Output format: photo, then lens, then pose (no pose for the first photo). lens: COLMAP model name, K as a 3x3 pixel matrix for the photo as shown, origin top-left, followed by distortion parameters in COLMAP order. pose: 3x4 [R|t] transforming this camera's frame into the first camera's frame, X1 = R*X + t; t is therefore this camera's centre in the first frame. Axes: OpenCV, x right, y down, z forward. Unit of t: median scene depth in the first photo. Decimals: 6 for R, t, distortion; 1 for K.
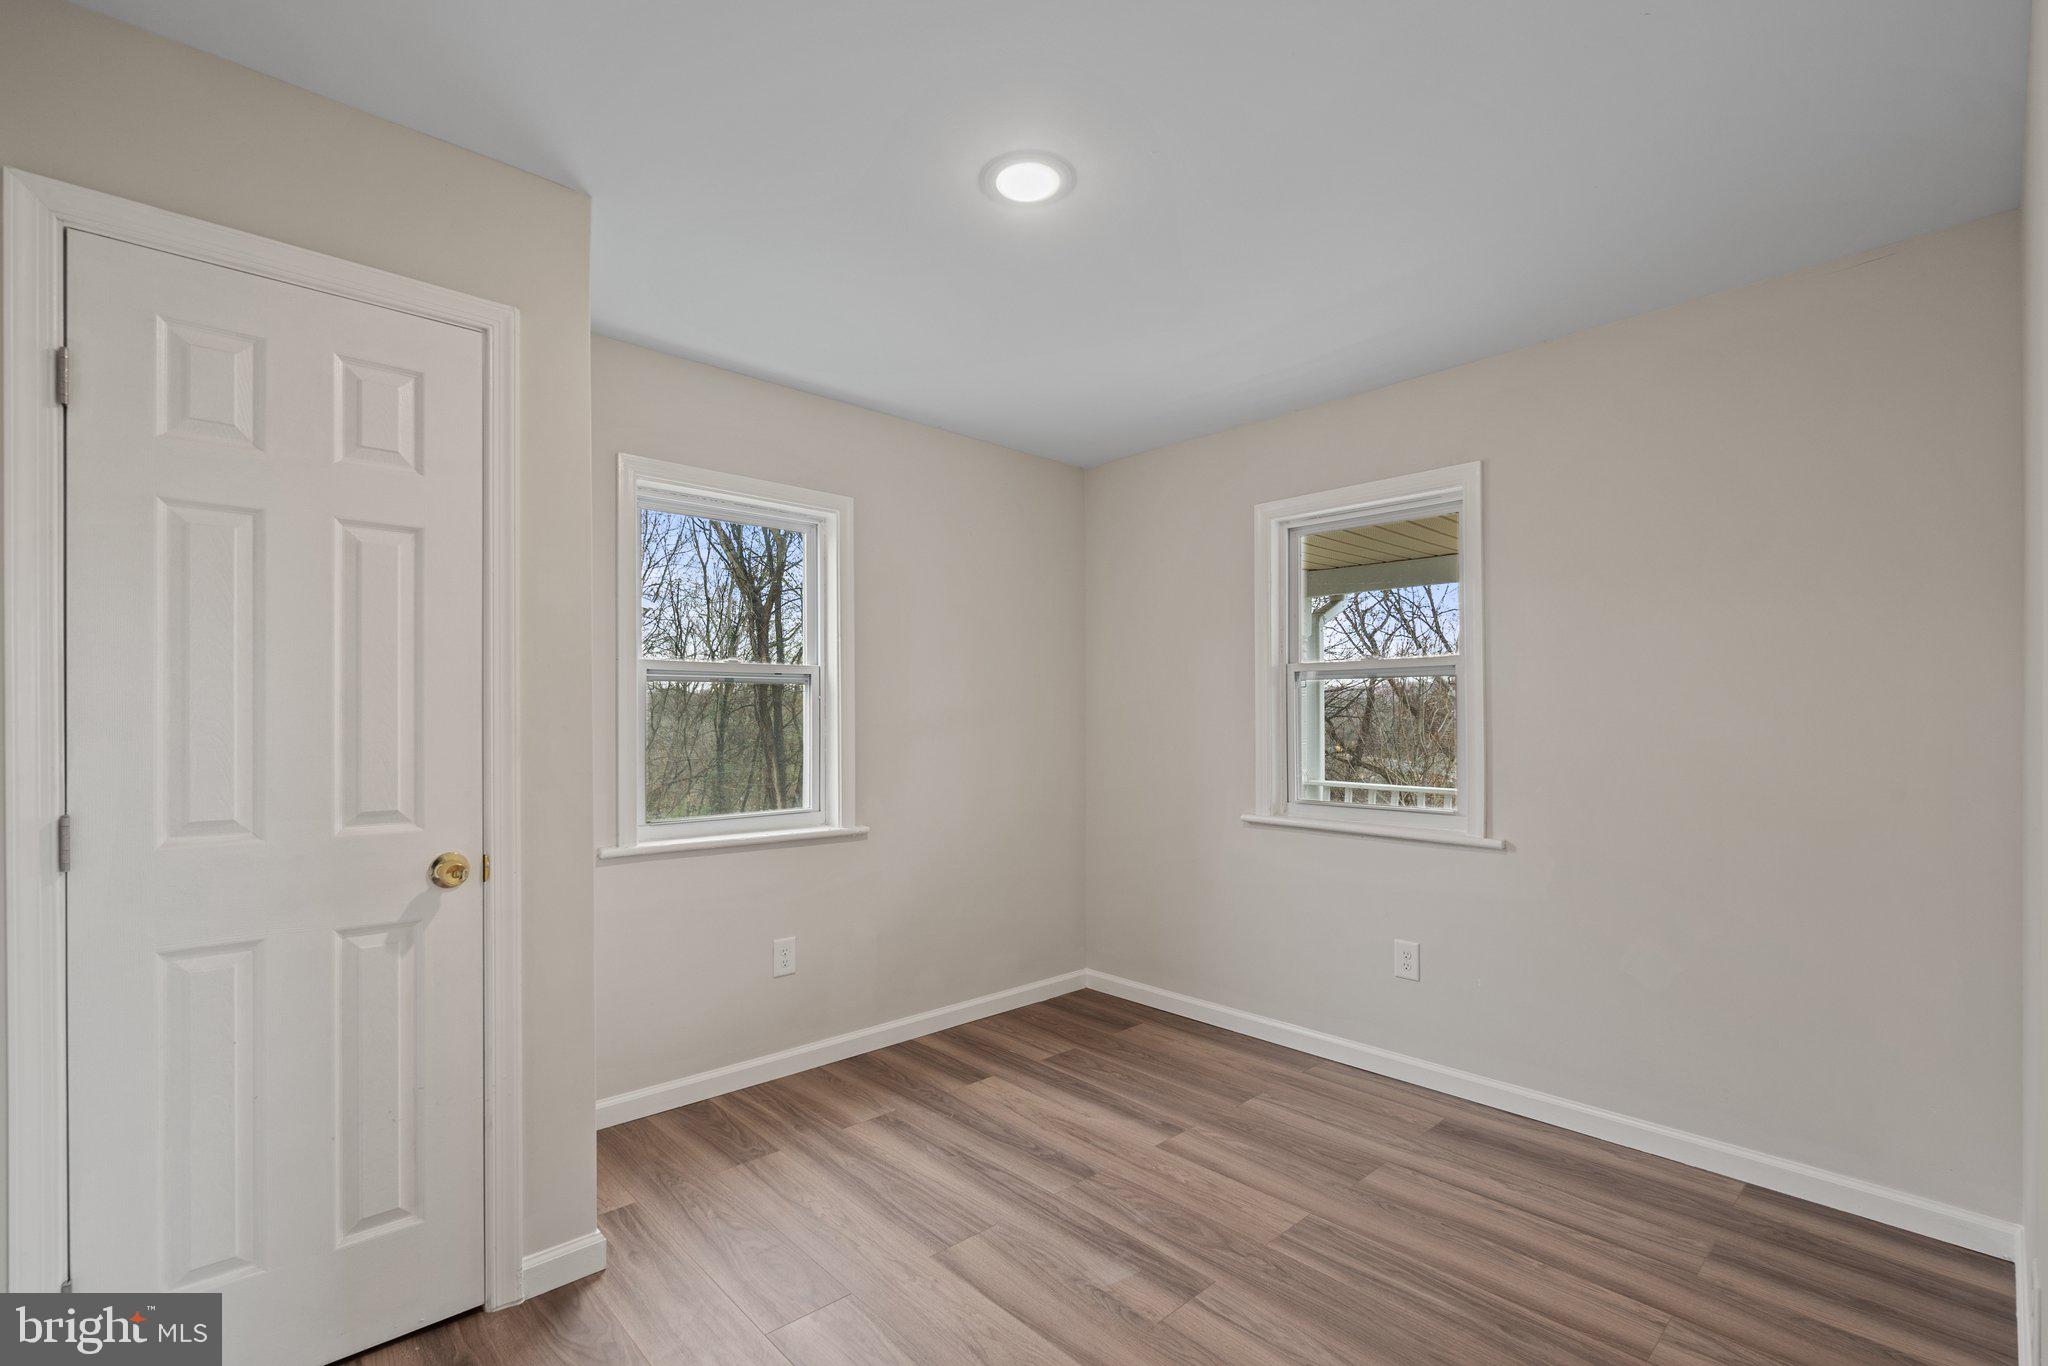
lens RADIAL K [[911.0, 0, 999.9], [0, 911.0, 716.2], [0, 0, 1]] dist [0.002049, -0.000011]
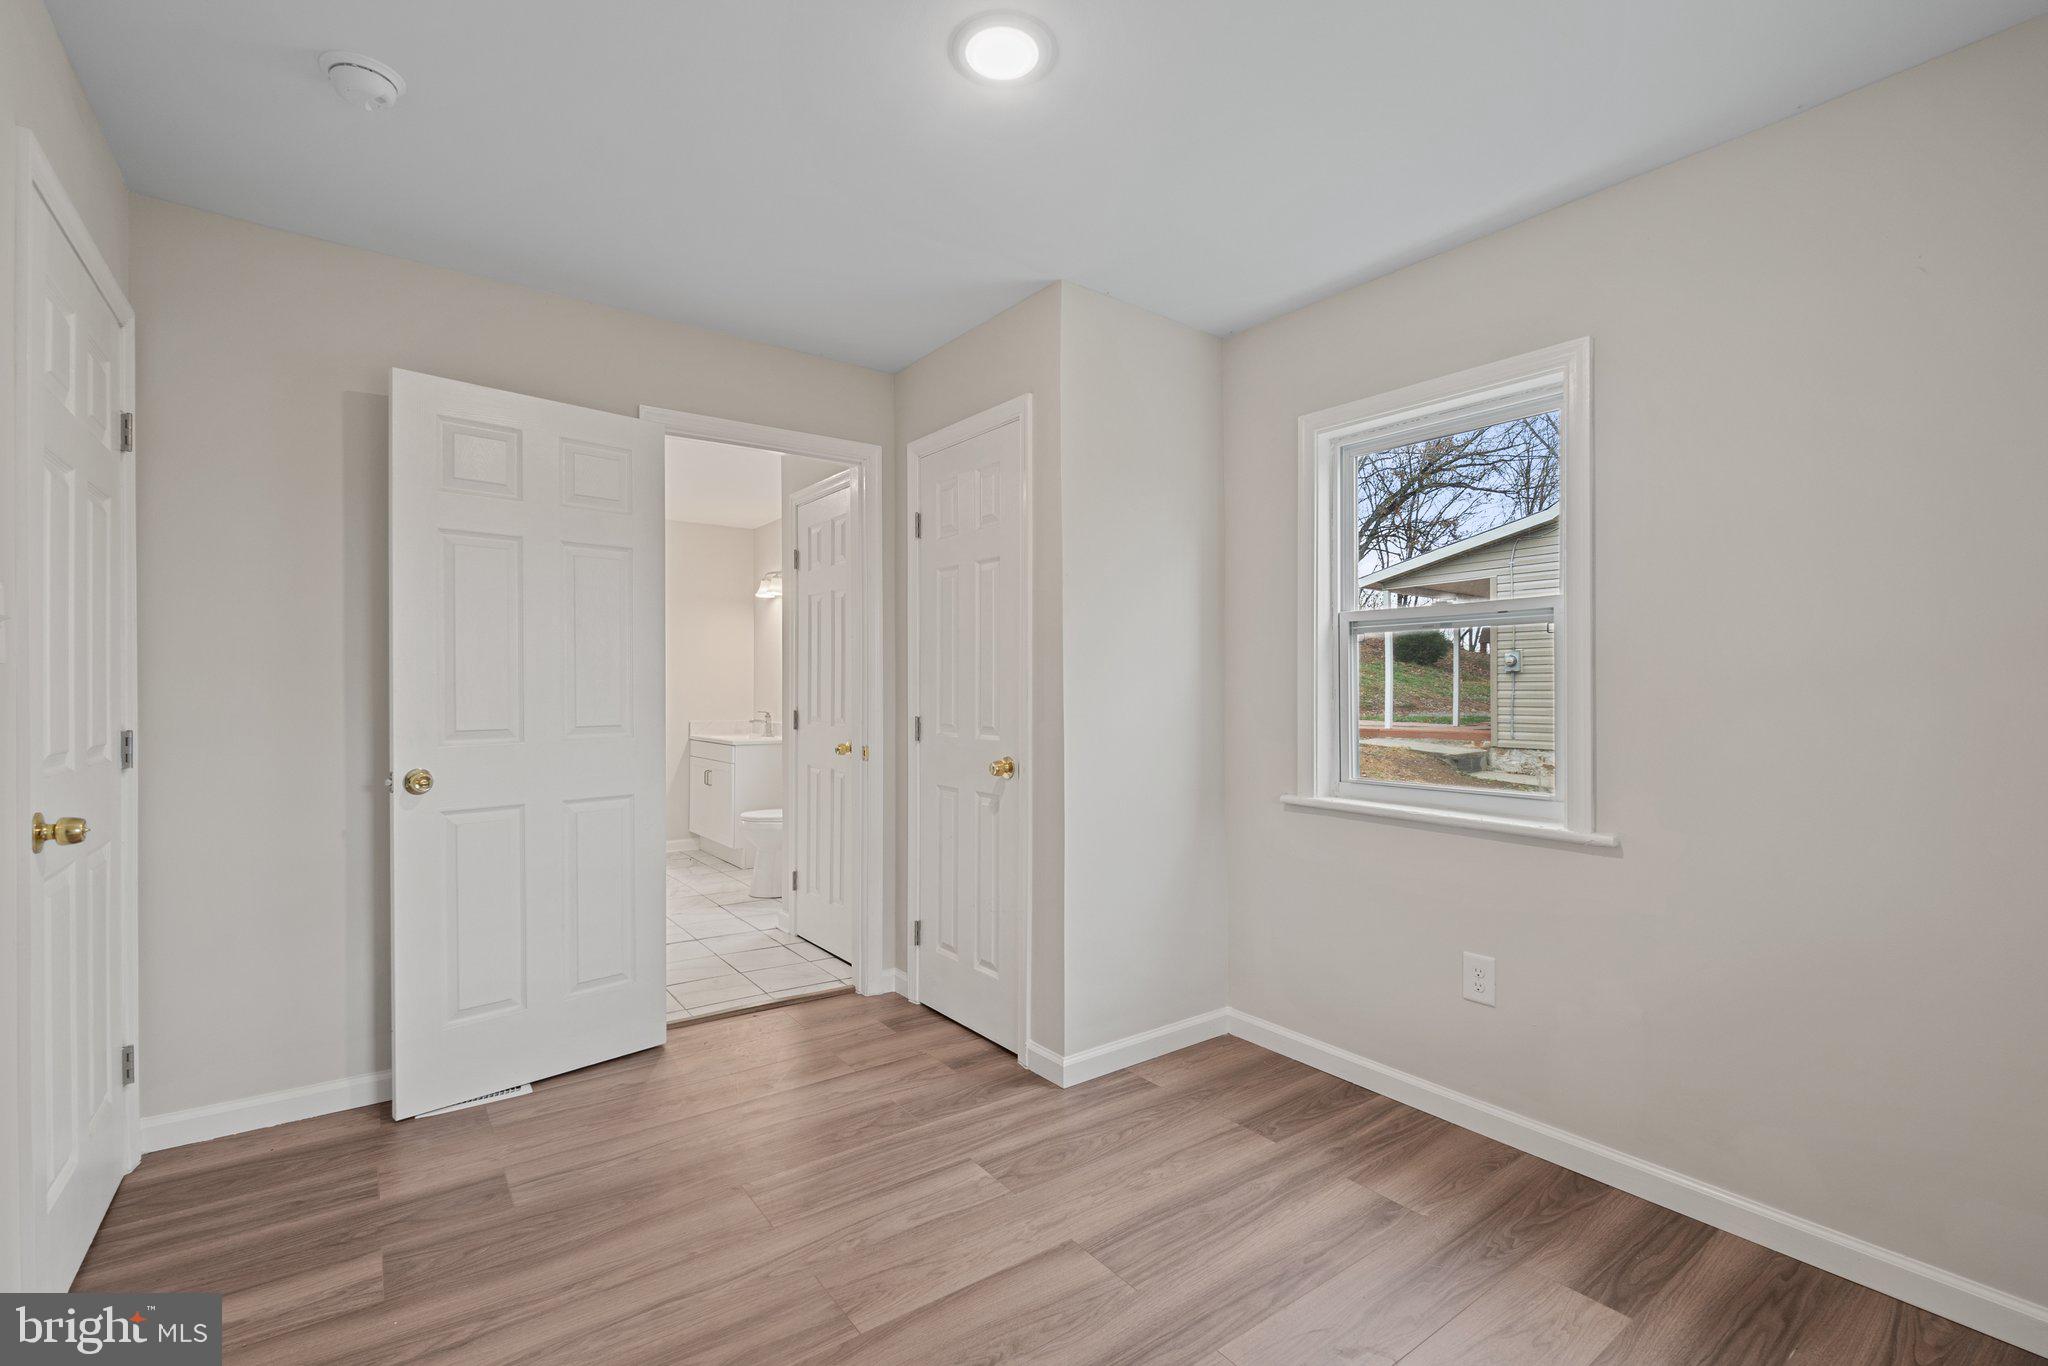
lens RADIAL K [[911.0, 0, 1029.8], [0, 911.0, 695.7], [0, 0, 1]] dist [0.002049, -0.000011]
pose [[-0.091540, 0.006057, -0.995783, 0.662049], [-0.001881, 0.999979, 0.006255, 0.023087], [0.995800, 0.002446, -0.091527, 0.806926]]
